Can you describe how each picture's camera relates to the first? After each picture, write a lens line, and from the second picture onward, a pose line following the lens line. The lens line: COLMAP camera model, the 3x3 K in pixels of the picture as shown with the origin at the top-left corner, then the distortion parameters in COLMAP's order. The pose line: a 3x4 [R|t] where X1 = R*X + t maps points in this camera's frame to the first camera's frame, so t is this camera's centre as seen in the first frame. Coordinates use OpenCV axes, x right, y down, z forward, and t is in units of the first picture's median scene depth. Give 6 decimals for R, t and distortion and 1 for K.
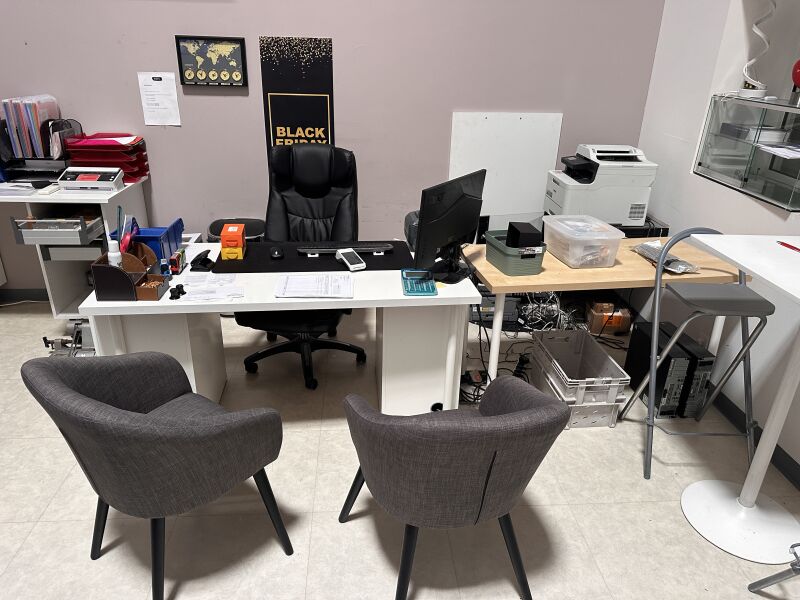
lens RADIAL K [[569.2, 0, 408.3], [0, 569.2, 298.2], [0, 0, 1]] dist [0.005224, -0.006148]
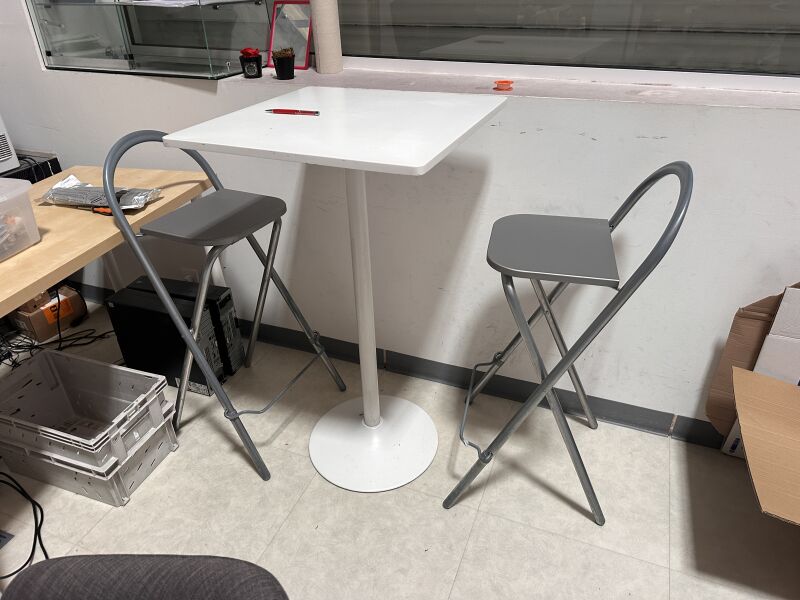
lens RADIAL K [[569.2, 0, 408.3], [0, 569.2, 298.2], [0, 0, 1]] dist [0.005224, -0.006148]
pose [[0.454274, -0.495661, 0.740240, 0.068450], [0.394842, 0.856877, 0.331453, -0.049635], [-0.798583, 0.141707, 0.584965, 0.365347]]
